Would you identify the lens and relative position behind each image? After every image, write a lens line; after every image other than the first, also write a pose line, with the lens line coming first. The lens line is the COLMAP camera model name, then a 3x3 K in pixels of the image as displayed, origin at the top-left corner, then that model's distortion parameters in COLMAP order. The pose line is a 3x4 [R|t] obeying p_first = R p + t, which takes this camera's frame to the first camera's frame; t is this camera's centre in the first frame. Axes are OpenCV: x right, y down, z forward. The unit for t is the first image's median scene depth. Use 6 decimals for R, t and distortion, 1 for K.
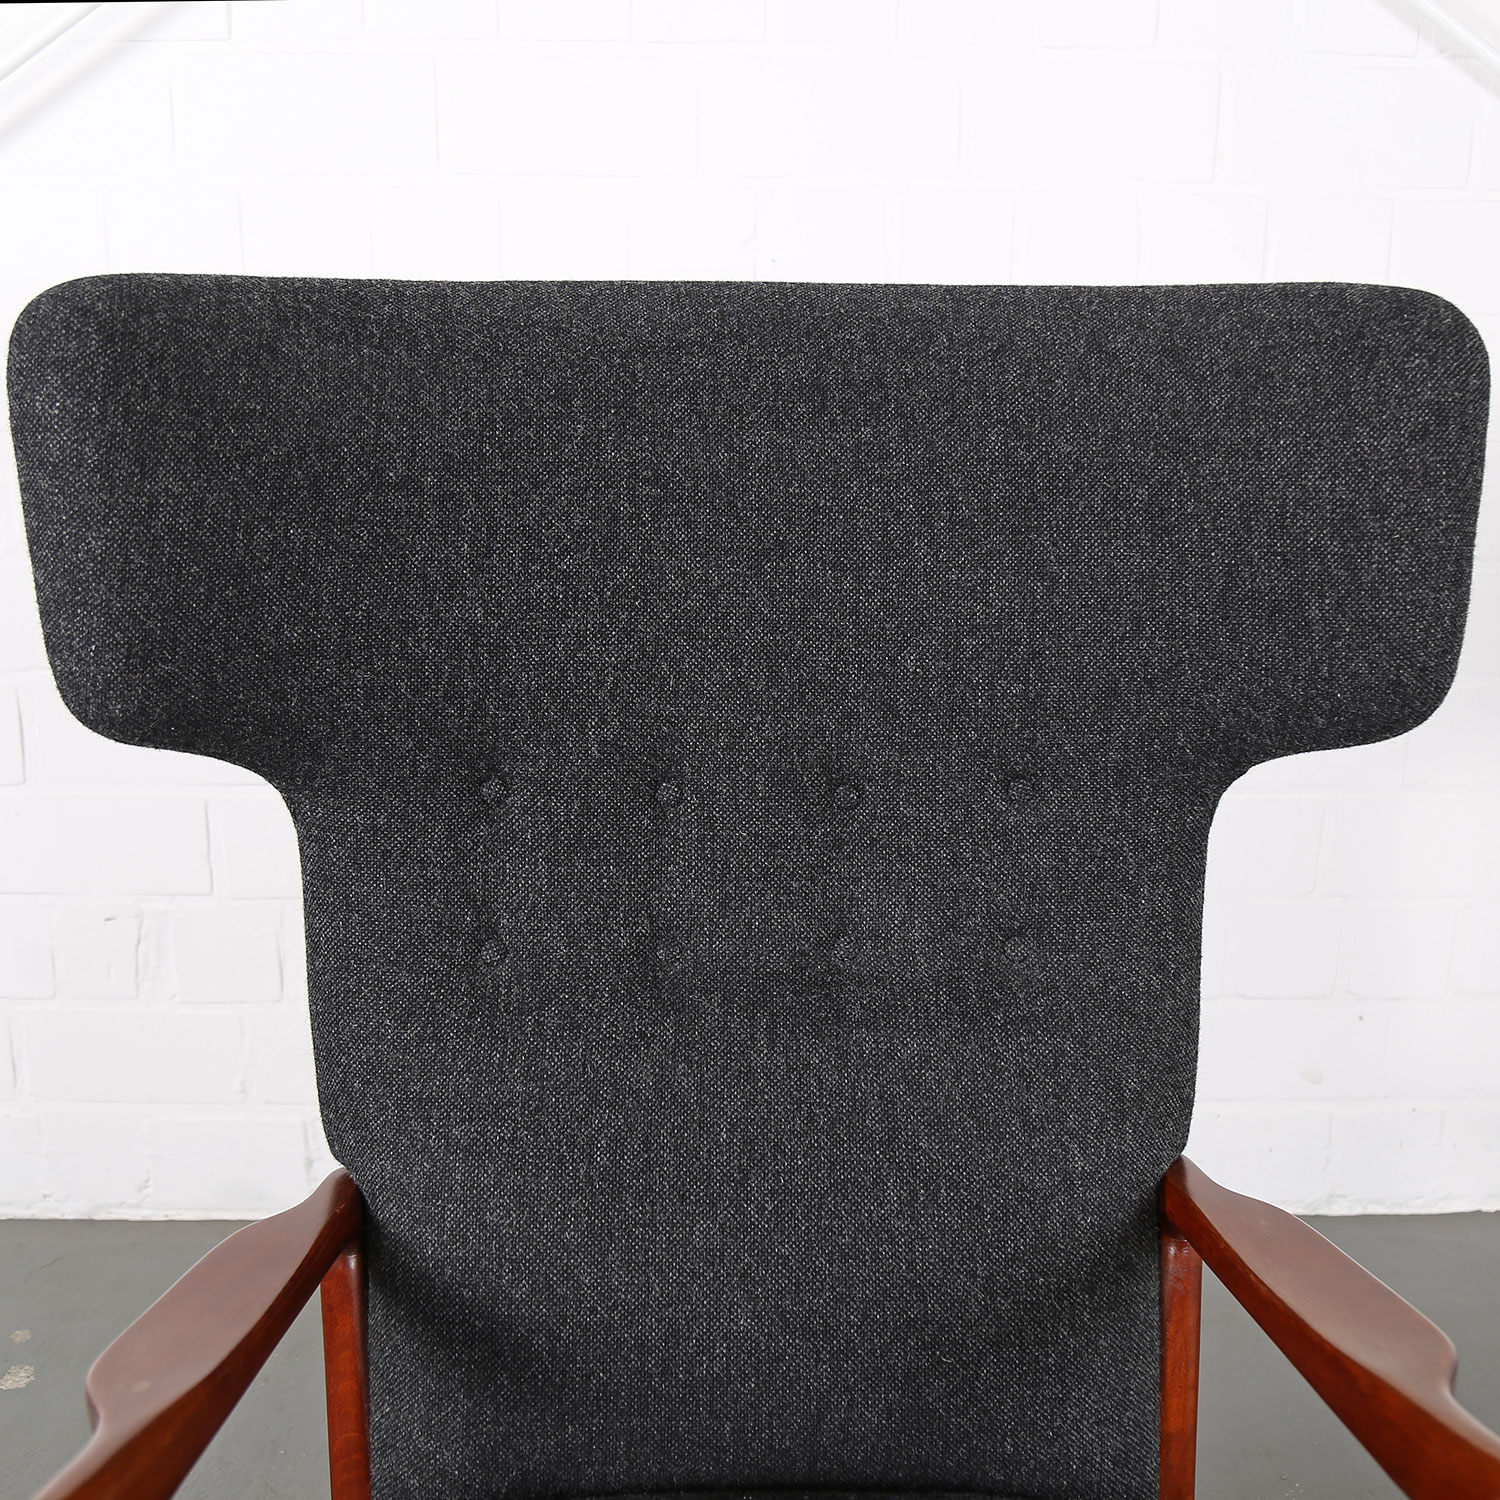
lens RADIAL K [[1820.1, 0, 775.0], [0, 1820.1, 759.0], [0, 0, 1]] dist [-0.084305, 0.094920]
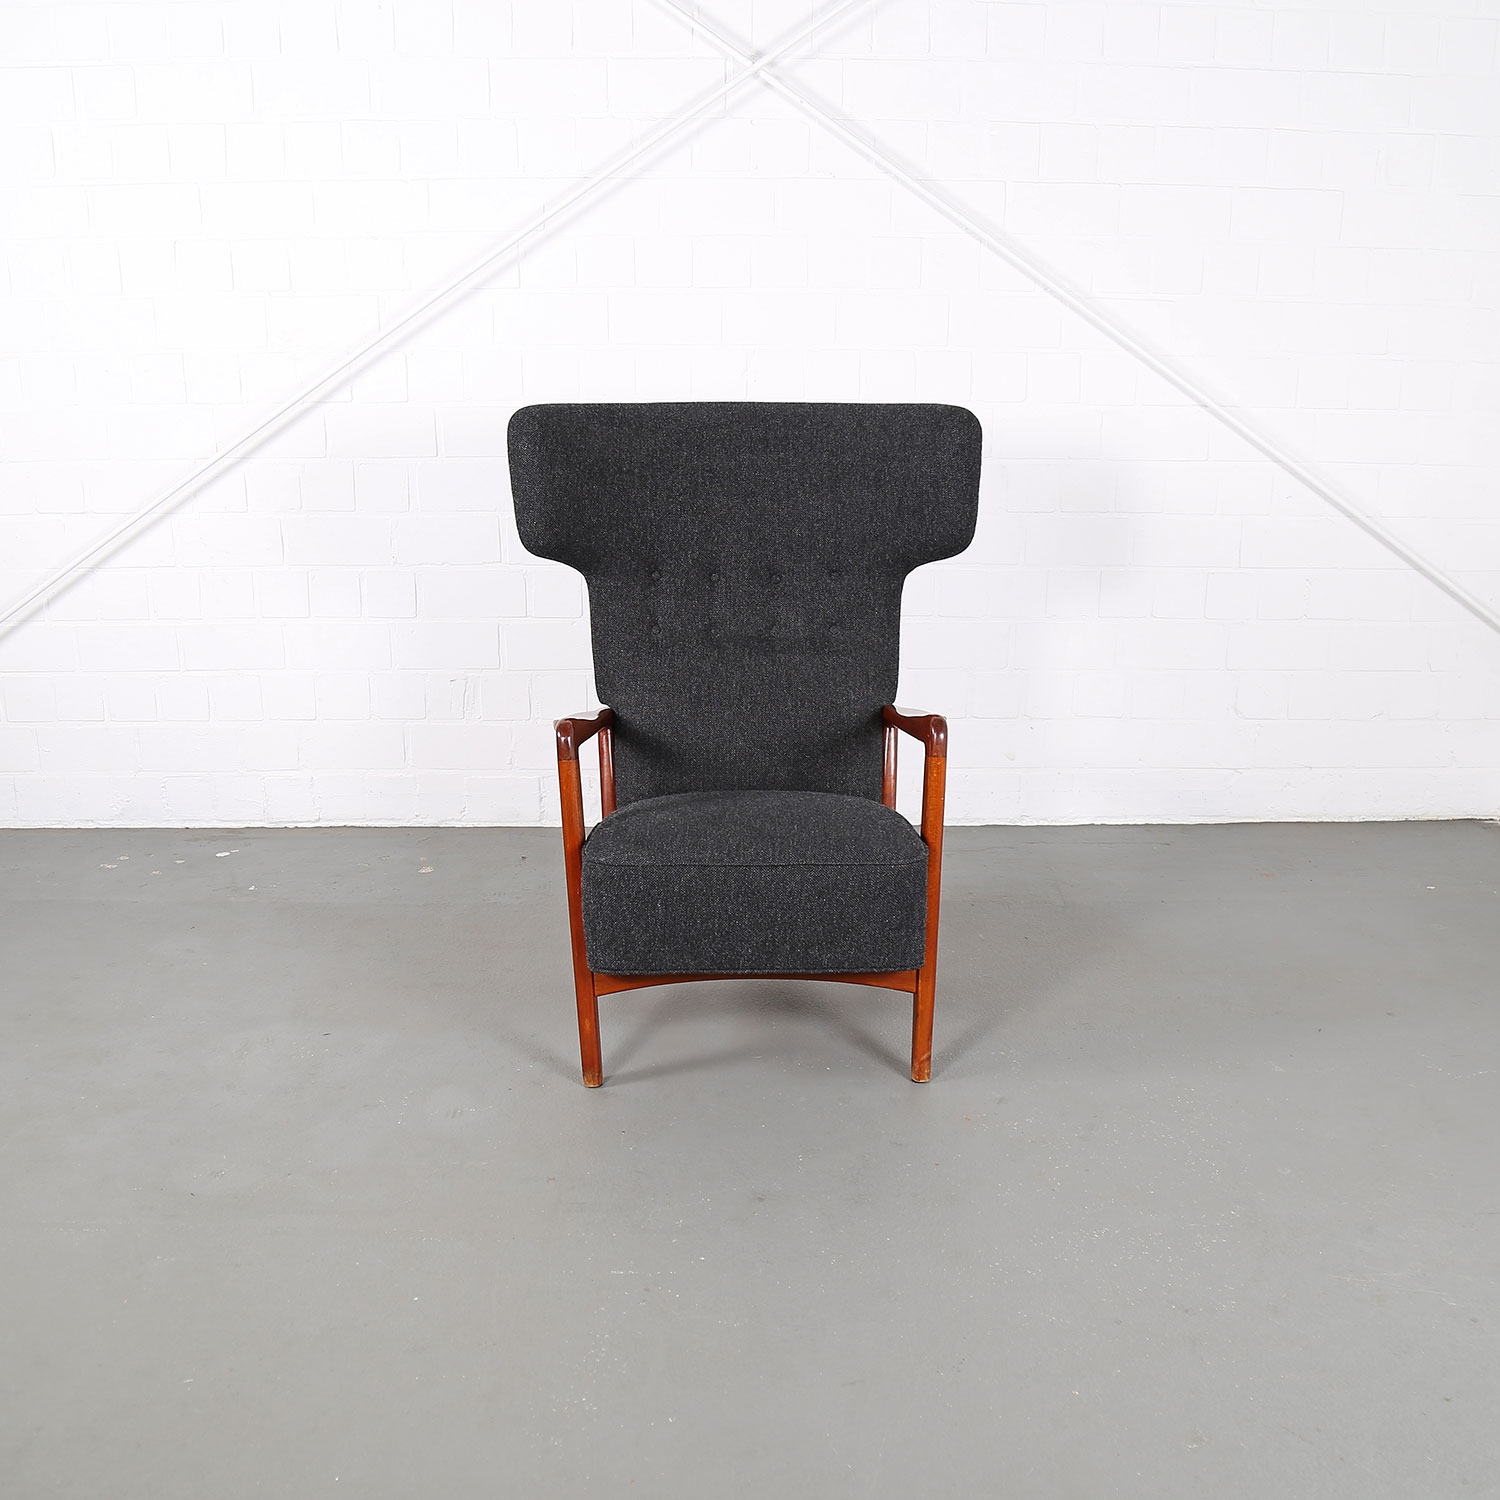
lens RADIAL K [[1576.9, 0, 770.8], [0, 1576.9, 775.5], [0, 0, 1]] dist [-0.120420, 0.042181]
pose [[0.999979, -0.003178, -0.005579, 0.046274], [0.003284, 0.999811, 0.019176, 0.300167], [0.005517, -0.019194, 0.999801, -1.599656]]
